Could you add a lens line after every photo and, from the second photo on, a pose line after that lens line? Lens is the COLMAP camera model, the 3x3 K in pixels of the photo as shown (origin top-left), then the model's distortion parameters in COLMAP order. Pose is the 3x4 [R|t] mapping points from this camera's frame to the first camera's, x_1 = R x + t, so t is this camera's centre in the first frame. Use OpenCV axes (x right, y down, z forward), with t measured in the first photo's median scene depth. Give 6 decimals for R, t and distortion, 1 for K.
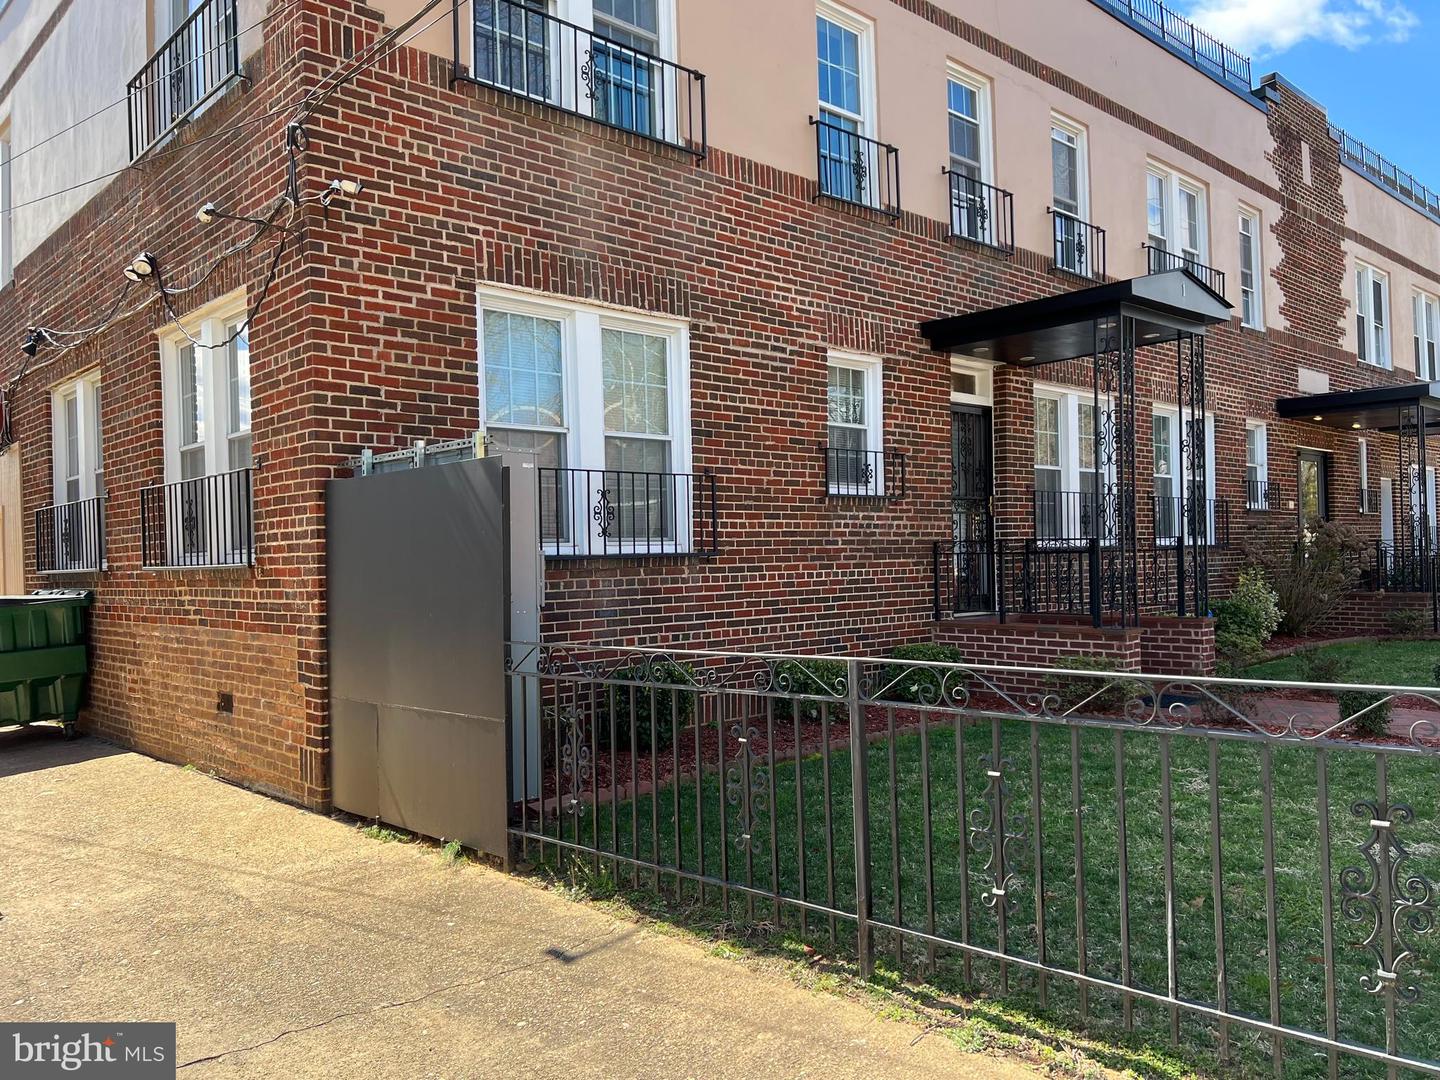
lens RADIAL K [[1116.9, 0, 720.0], [0, 1116.9, 540.0], [0, 0, 1]] dist [0.079321, -0.080966]
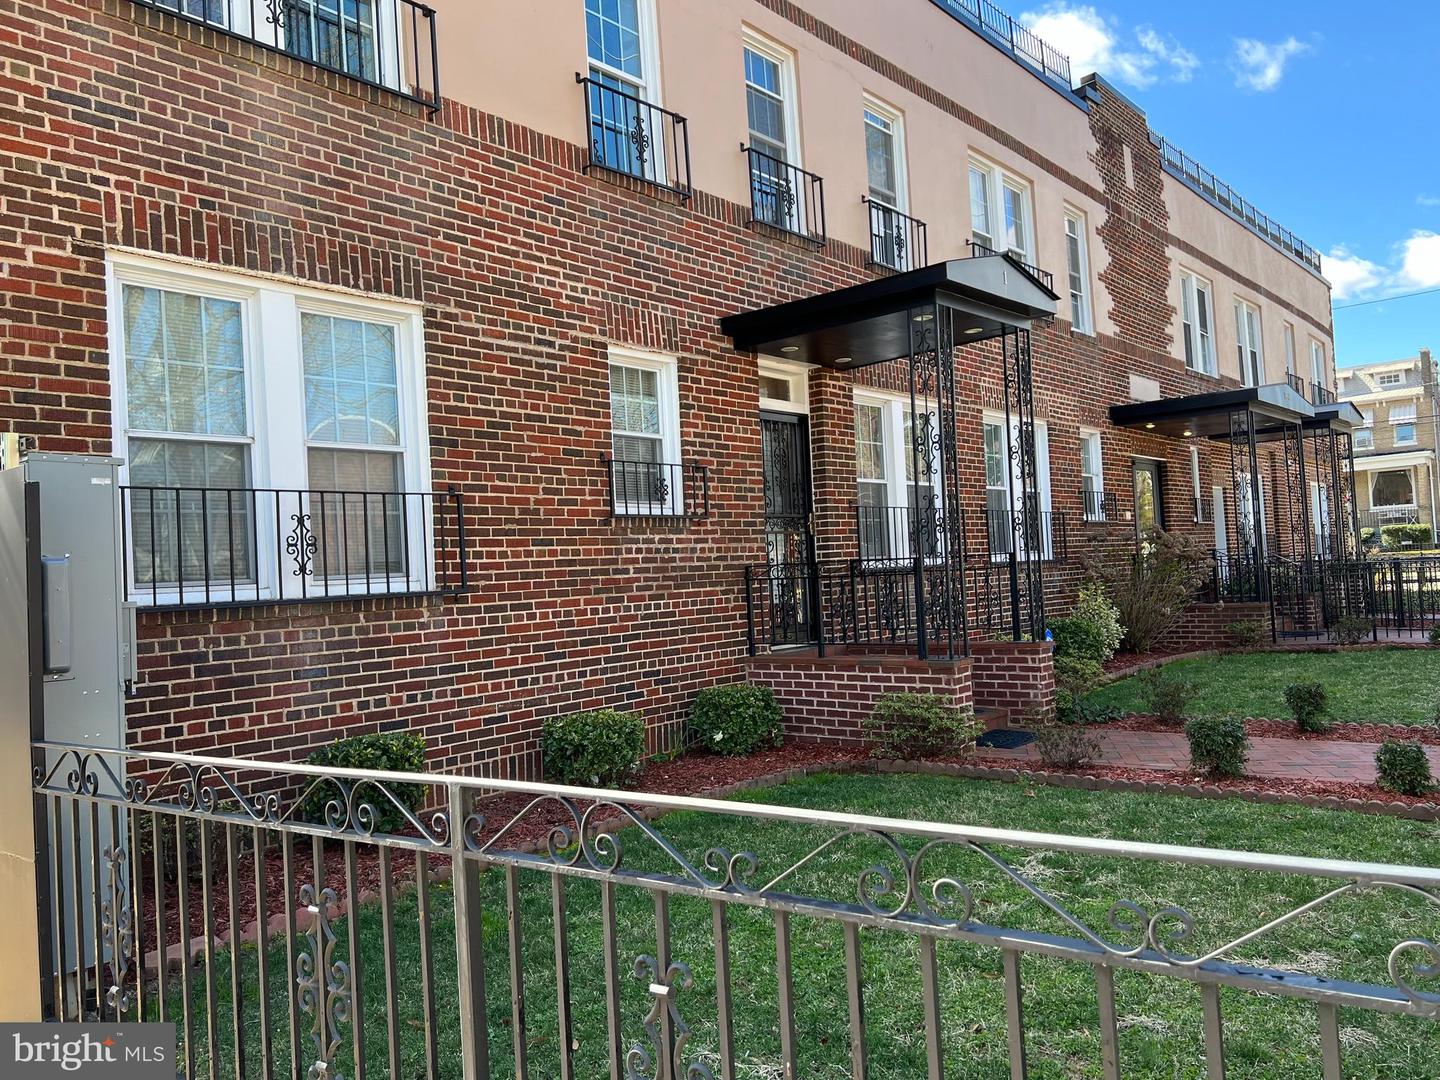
lens RADIAL K [[1116.9, 0, 720.0], [0, 1116.9, 540.0], [0, 0, 1]] dist [0.079321, -0.080966]
pose [[0.992625, -0.029734, 0.117523, 0.073593], [0.032534, 0.999229, -0.021982, -0.000522], [-0.116779, 0.025644, 0.992827, 0.142257]]
